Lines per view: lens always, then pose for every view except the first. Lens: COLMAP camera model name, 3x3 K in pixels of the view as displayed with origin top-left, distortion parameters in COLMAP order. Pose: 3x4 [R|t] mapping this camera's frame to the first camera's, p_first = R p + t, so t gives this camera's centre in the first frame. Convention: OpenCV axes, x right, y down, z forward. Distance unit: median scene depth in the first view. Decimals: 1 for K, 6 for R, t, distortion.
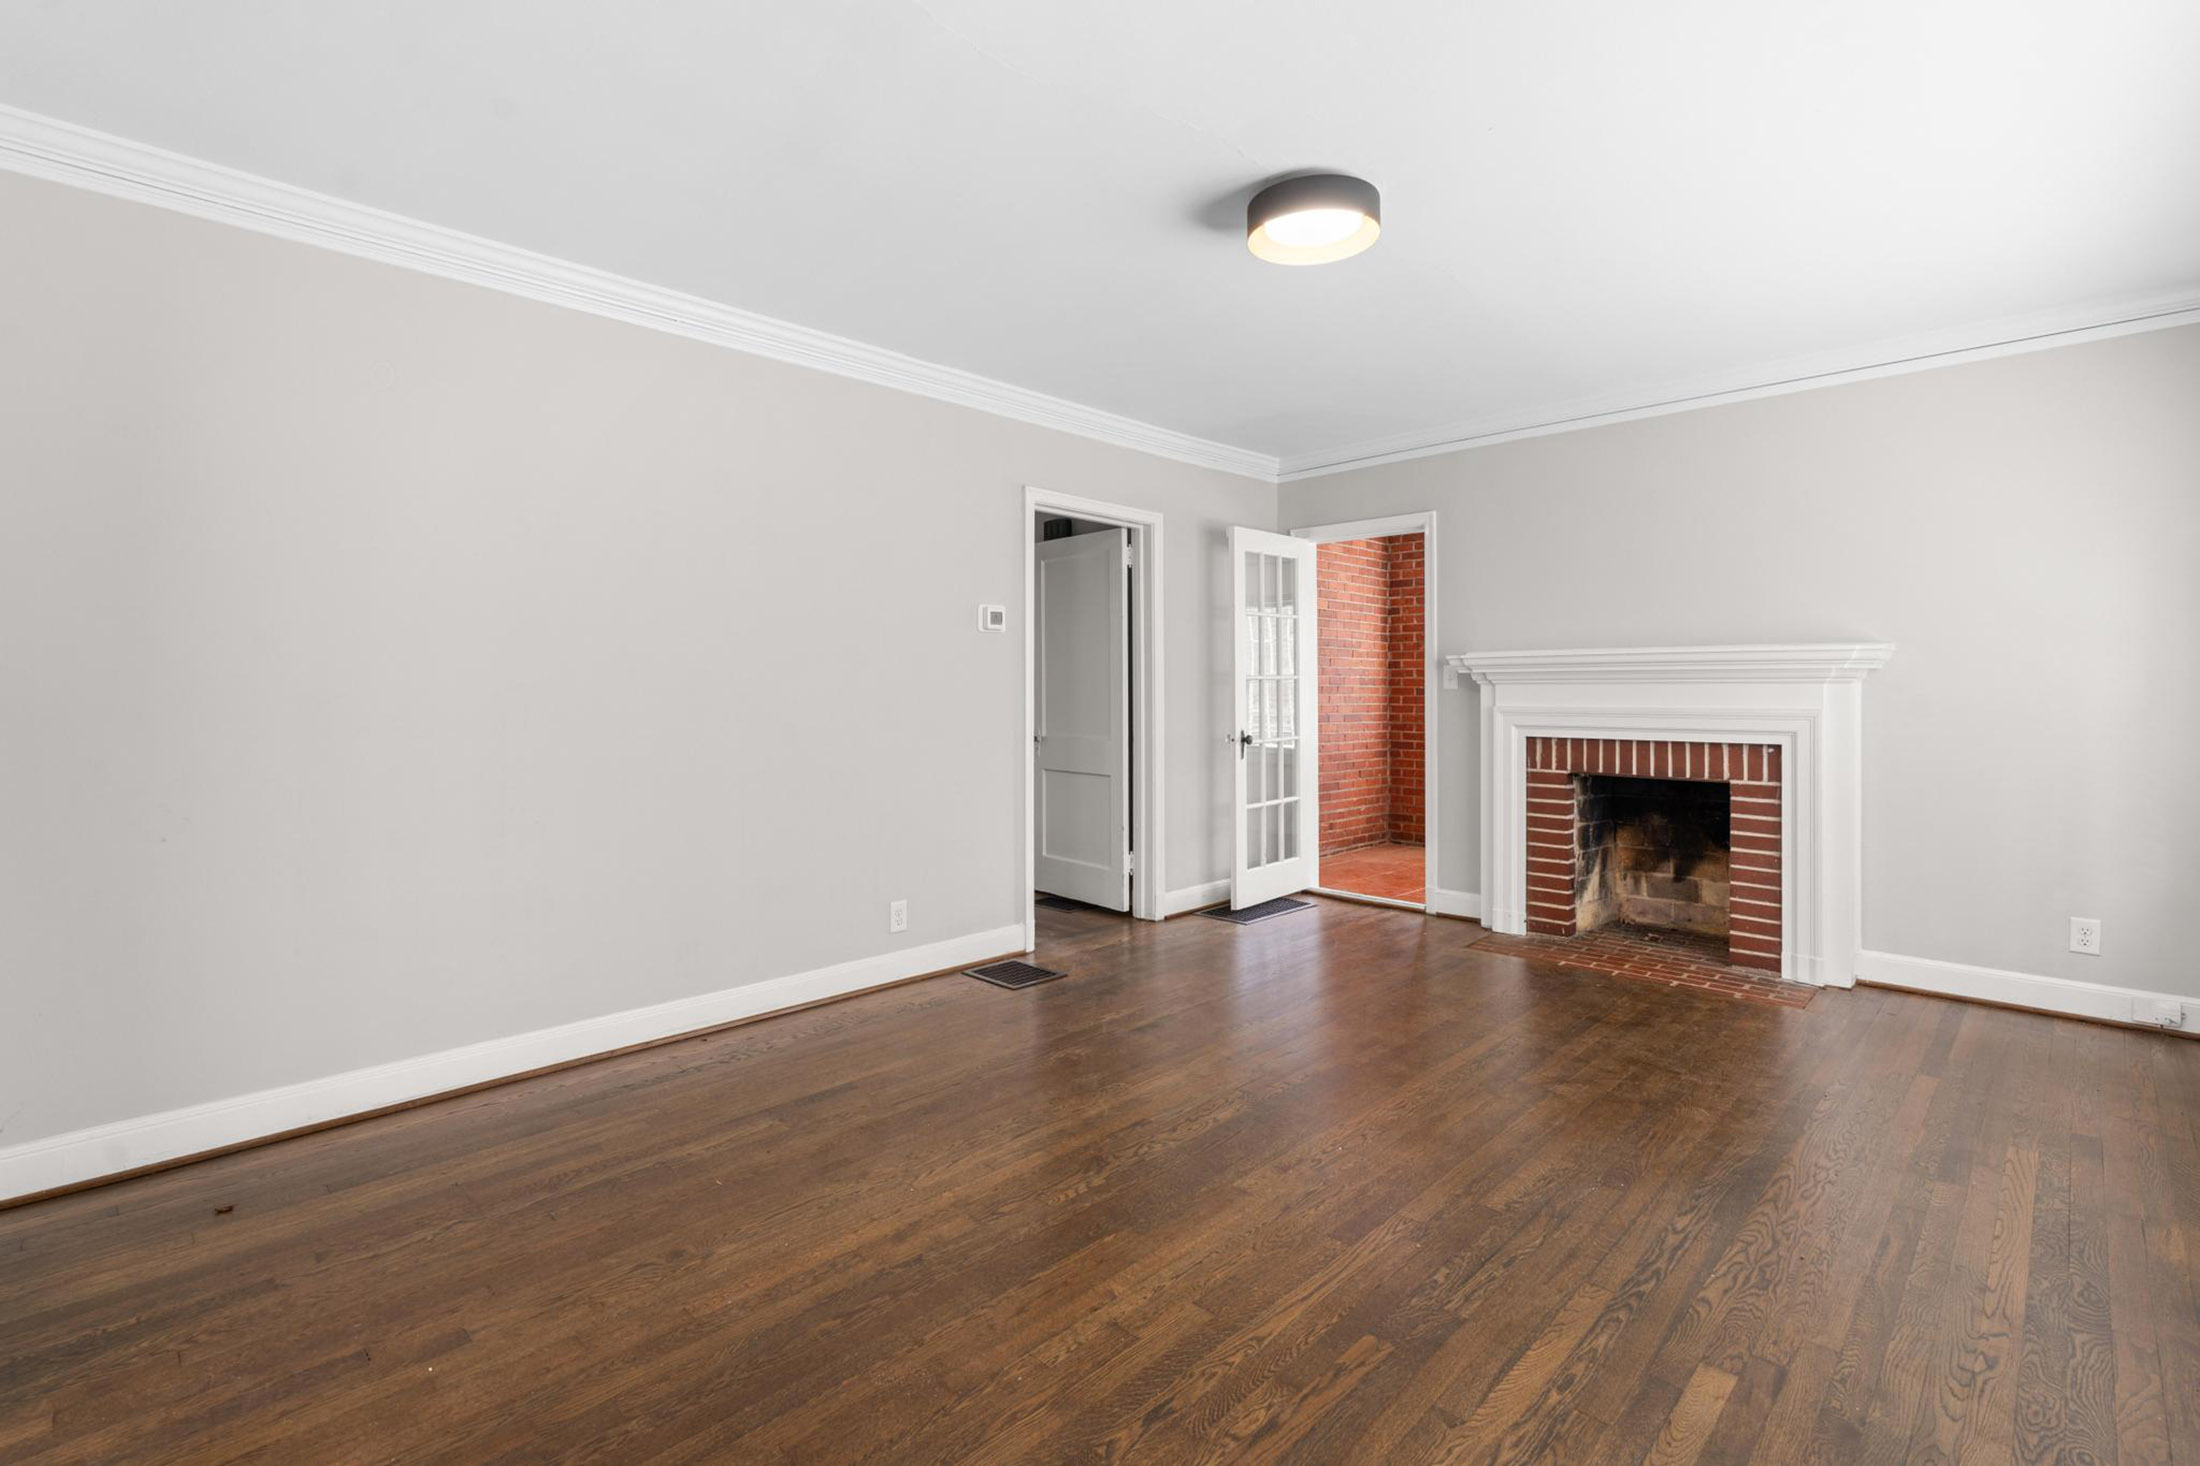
lens RADIAL K [[1014.2, 0, 1101.2], [0, 1014.2, 685.0], [0, 0, 1]] dist [0.001123, 0.000223]
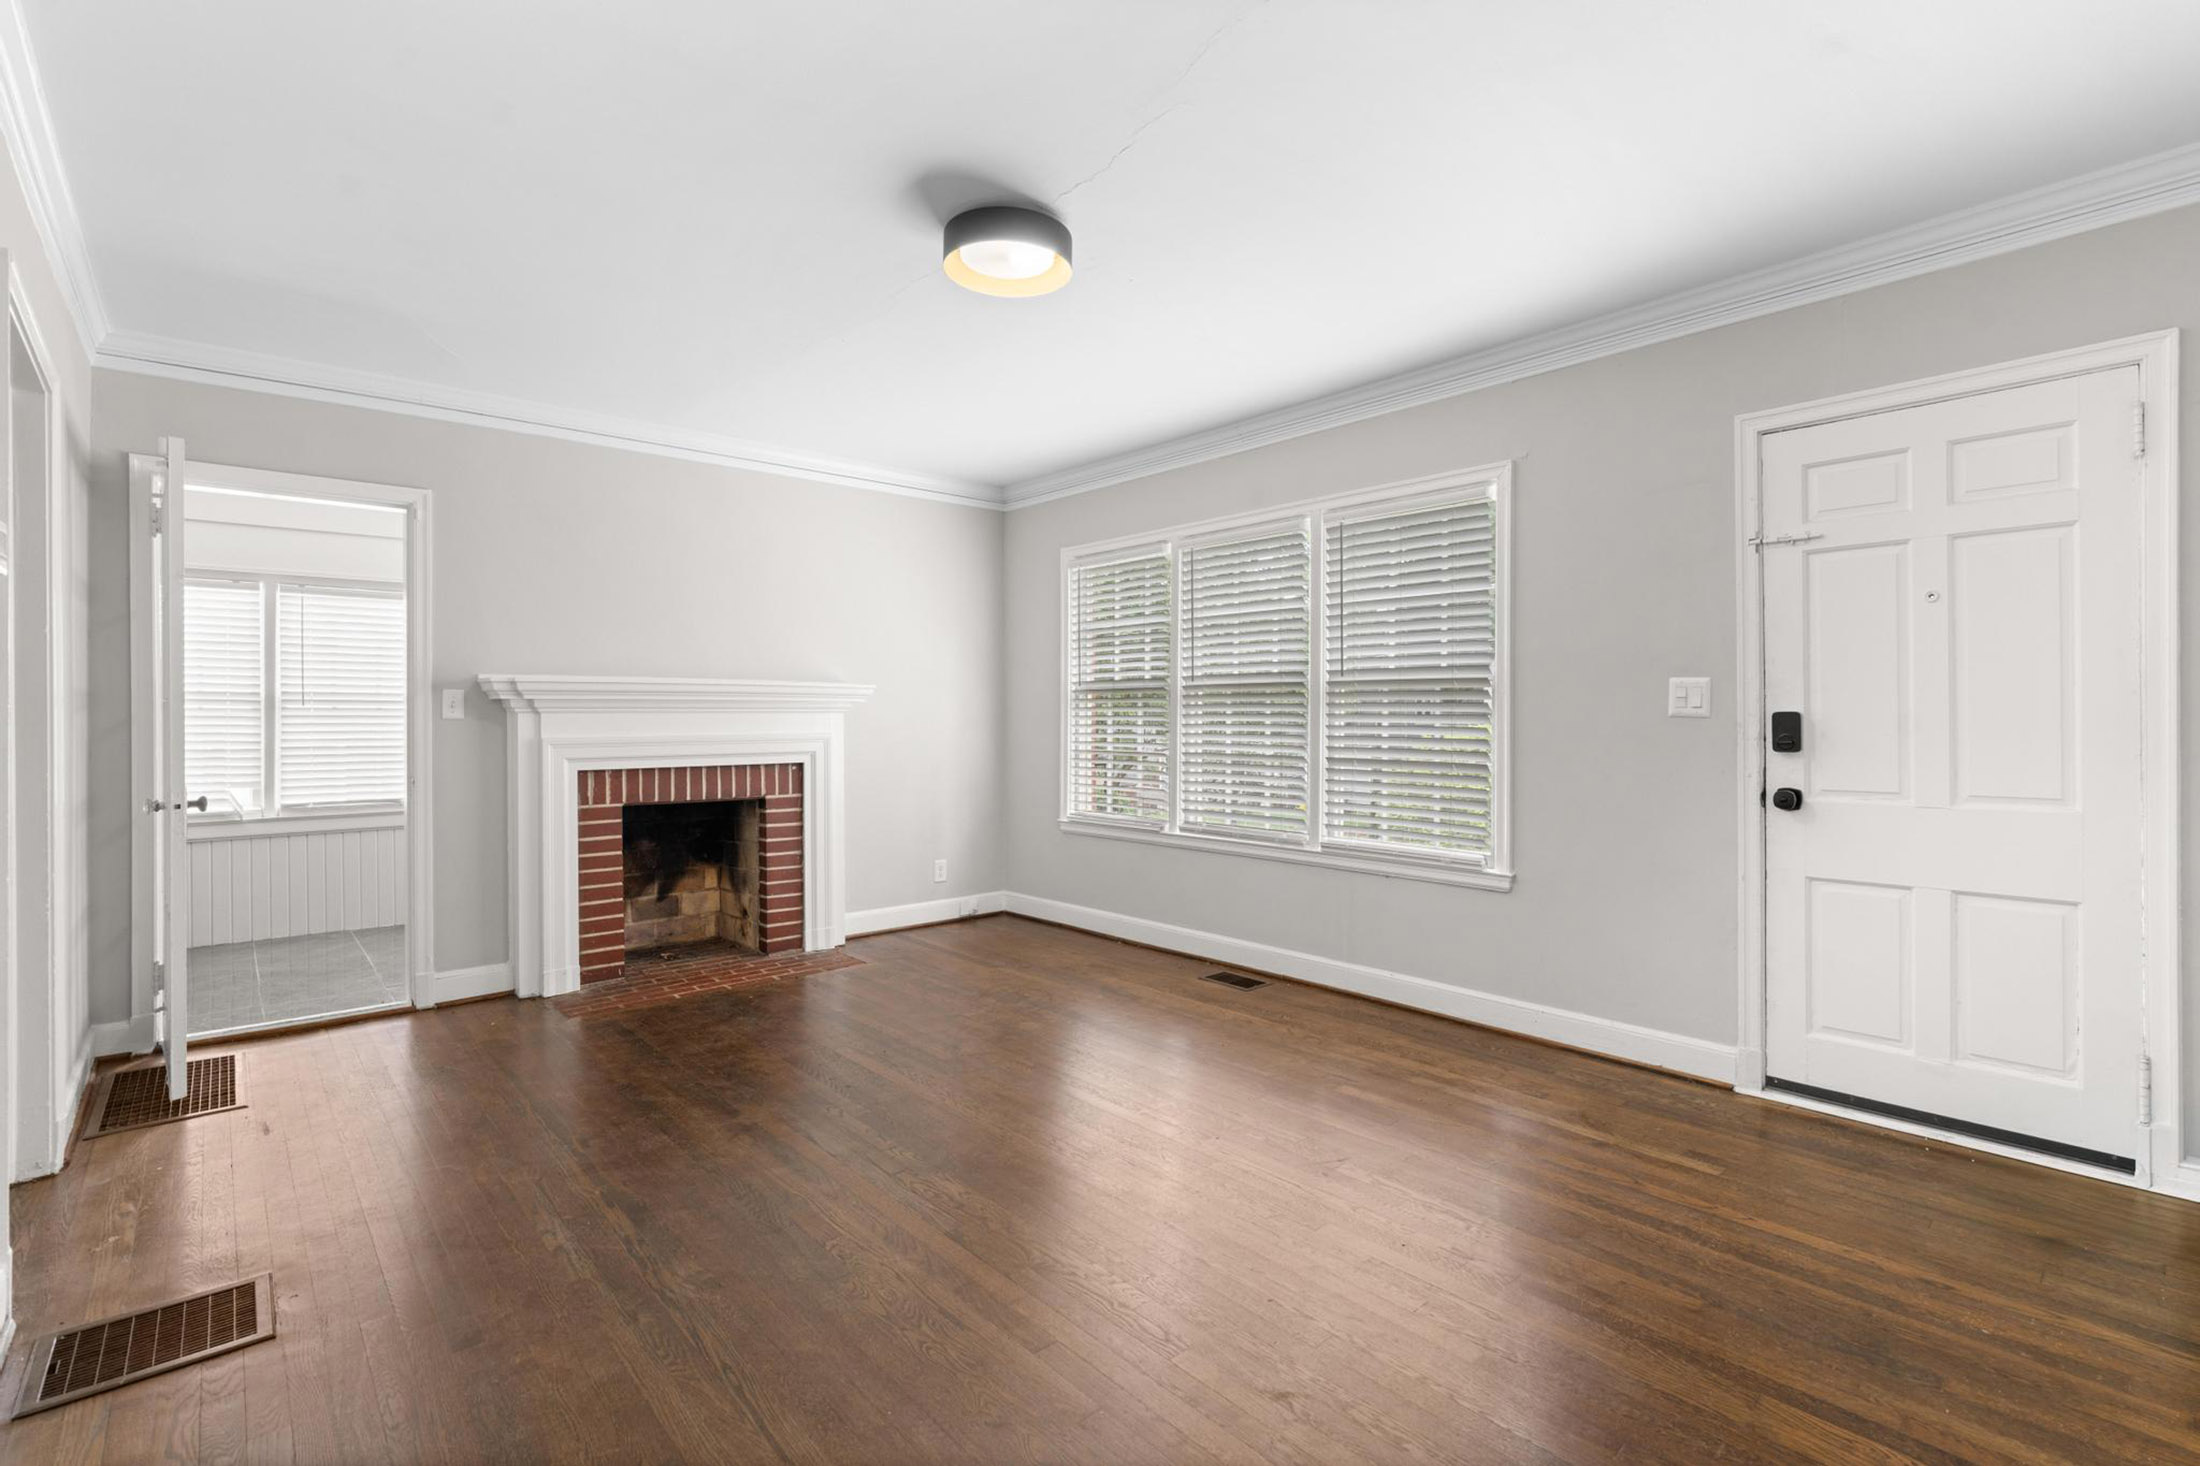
lens RADIAL K [[1000.6, 0, 1108.6], [0, 1000.6, 715.3], [0, 0, 1]] dist [0.001349, 0.000316]
pose [[0.066403, 0.002599, 0.997790, -0.454637], [-0.000004, 0.999997, -0.002605, 0.003982], [-0.997793, 0.000168, 0.066402, 0.482773]]
